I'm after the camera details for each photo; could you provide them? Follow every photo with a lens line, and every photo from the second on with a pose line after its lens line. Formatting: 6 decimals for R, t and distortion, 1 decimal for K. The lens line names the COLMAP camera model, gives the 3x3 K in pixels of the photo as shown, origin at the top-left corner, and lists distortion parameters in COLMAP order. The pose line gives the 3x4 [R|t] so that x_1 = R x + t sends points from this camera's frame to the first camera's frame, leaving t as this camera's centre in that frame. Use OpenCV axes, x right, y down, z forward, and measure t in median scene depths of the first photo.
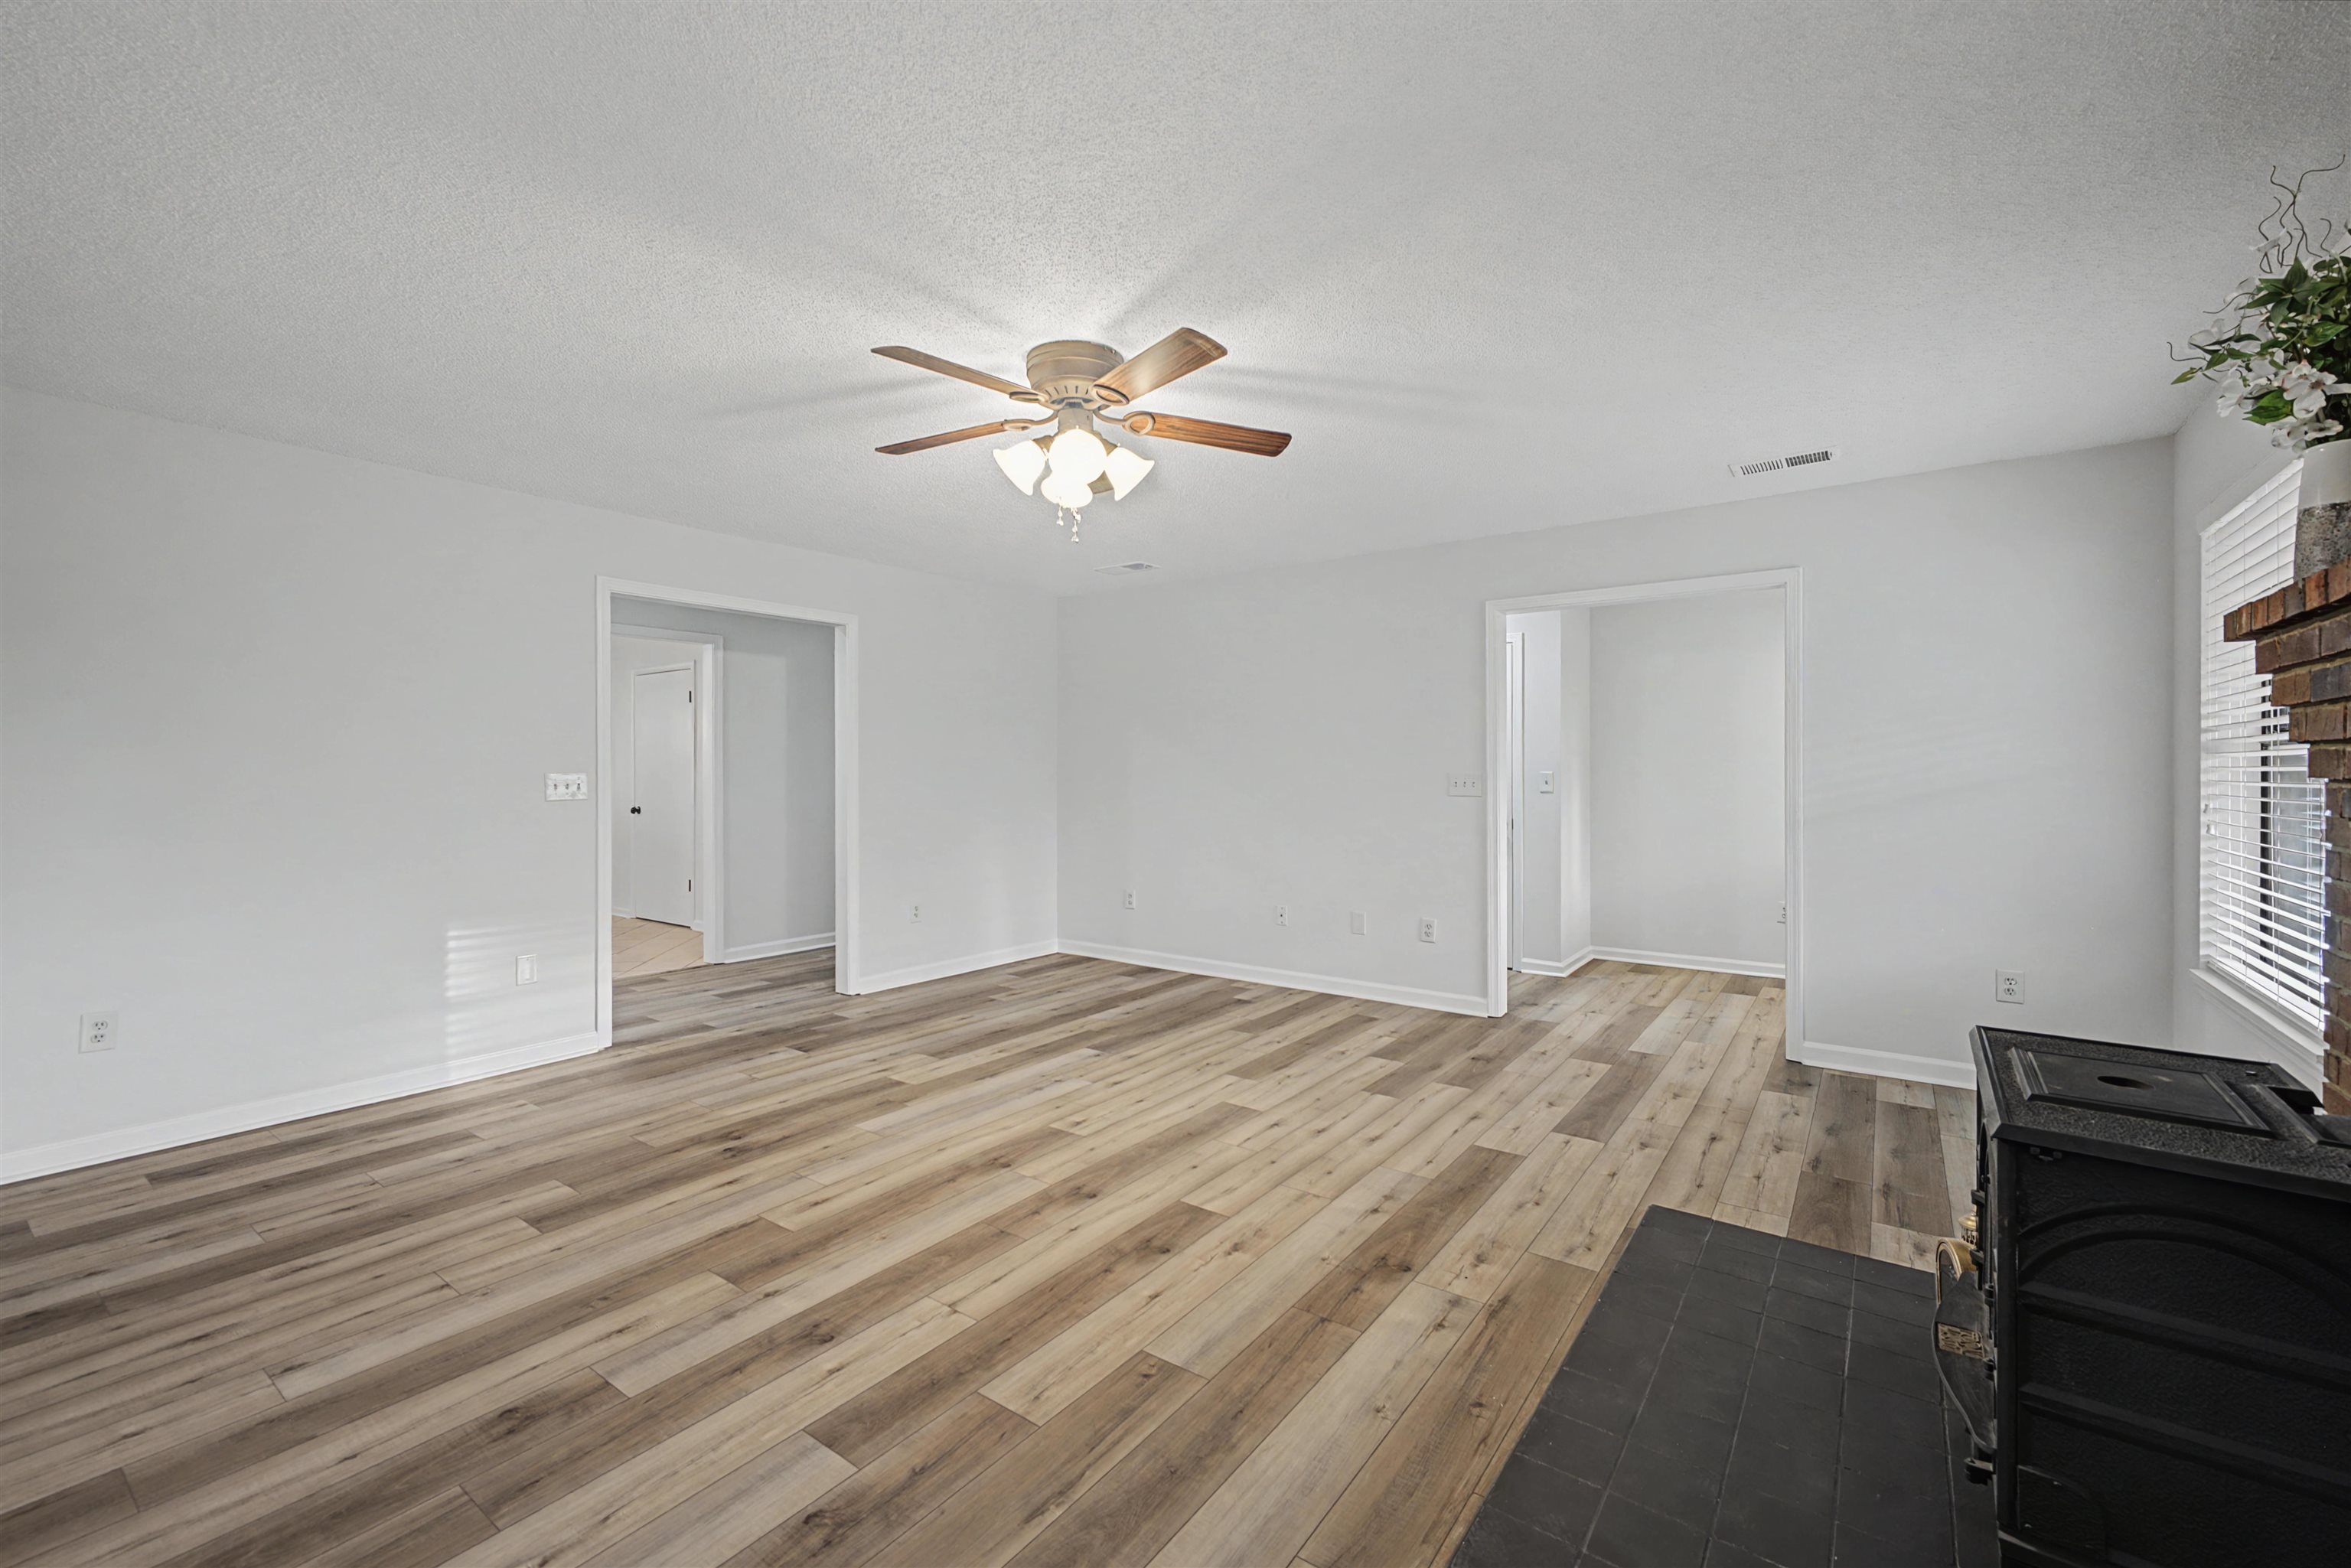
lens RADIAL K [[959.7, 0, 1177.5], [0, 959.7, 782.9], [0, 0, 1]] dist [0.000836, 0.000106]
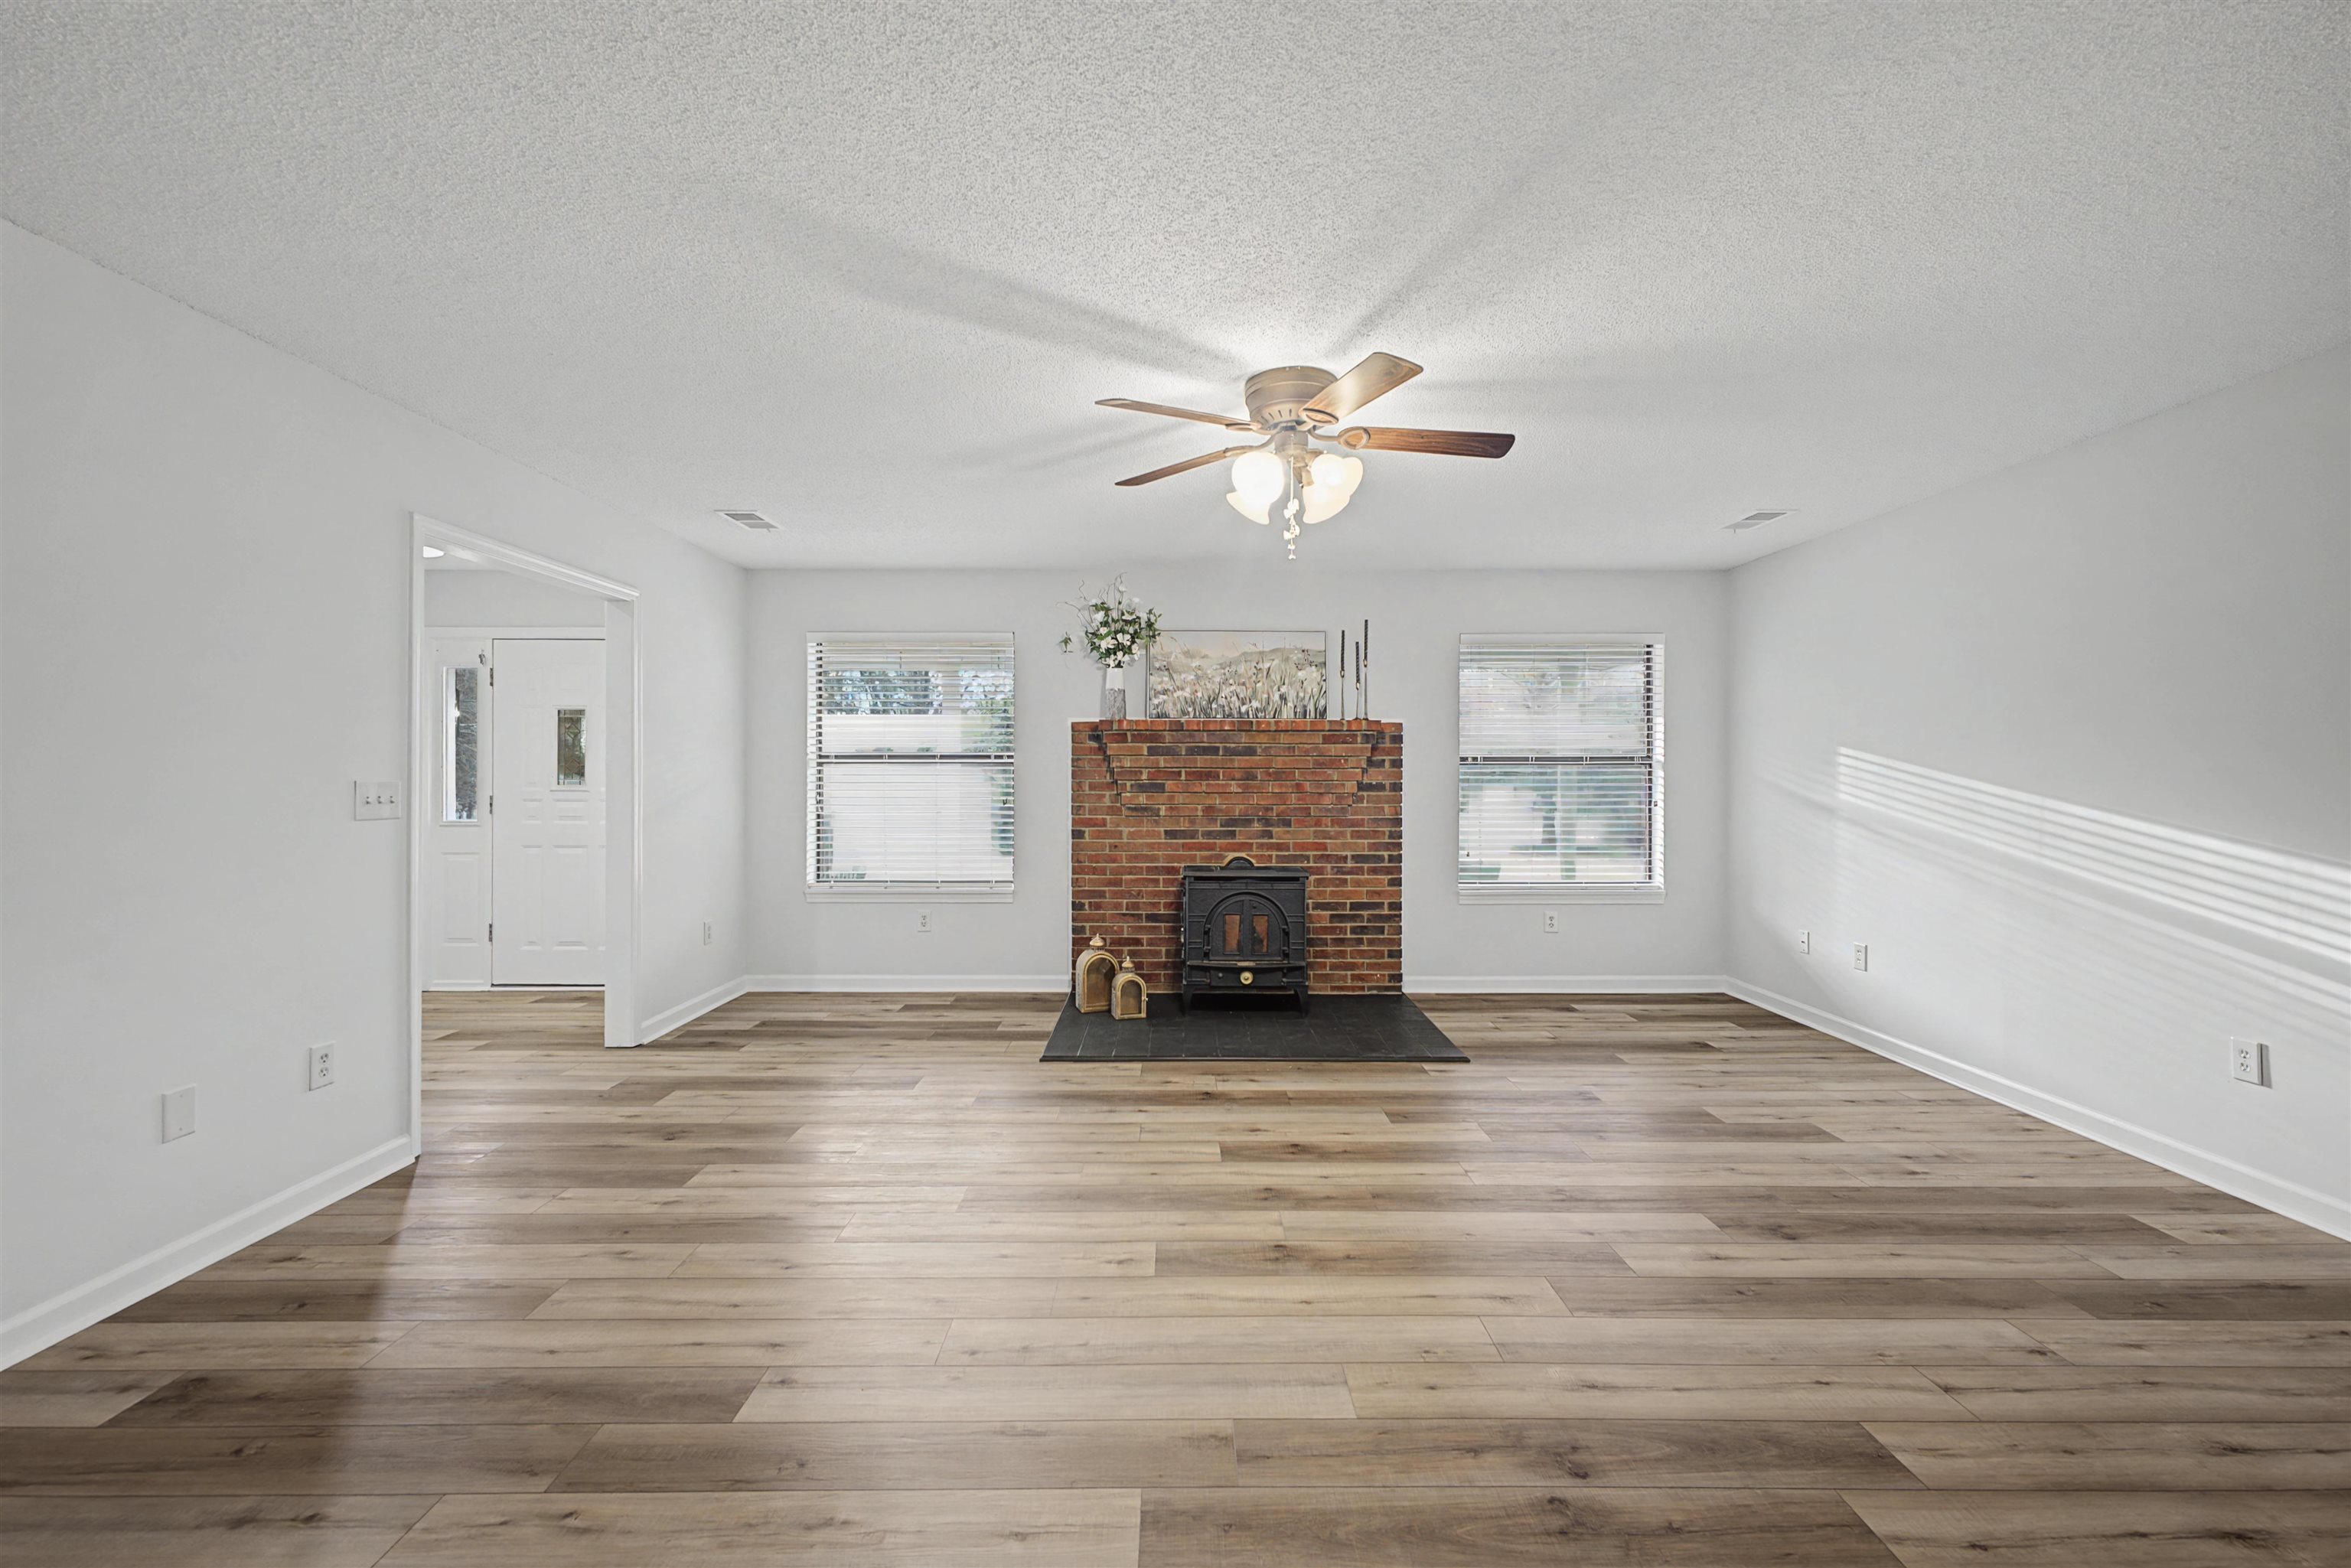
lens RADIAL K [[988.5, 0, 1179.7], [0, 988.5, 767.4], [0, 0, 1]] dist [0.001396, 0.000006]
pose [[-0.595775, 0.005417, 0.803133, -0.900681], [0.008223, 0.999966, -0.000644, -0.020970], [-0.803109, 0.006220, -0.595799, 1.737767]]
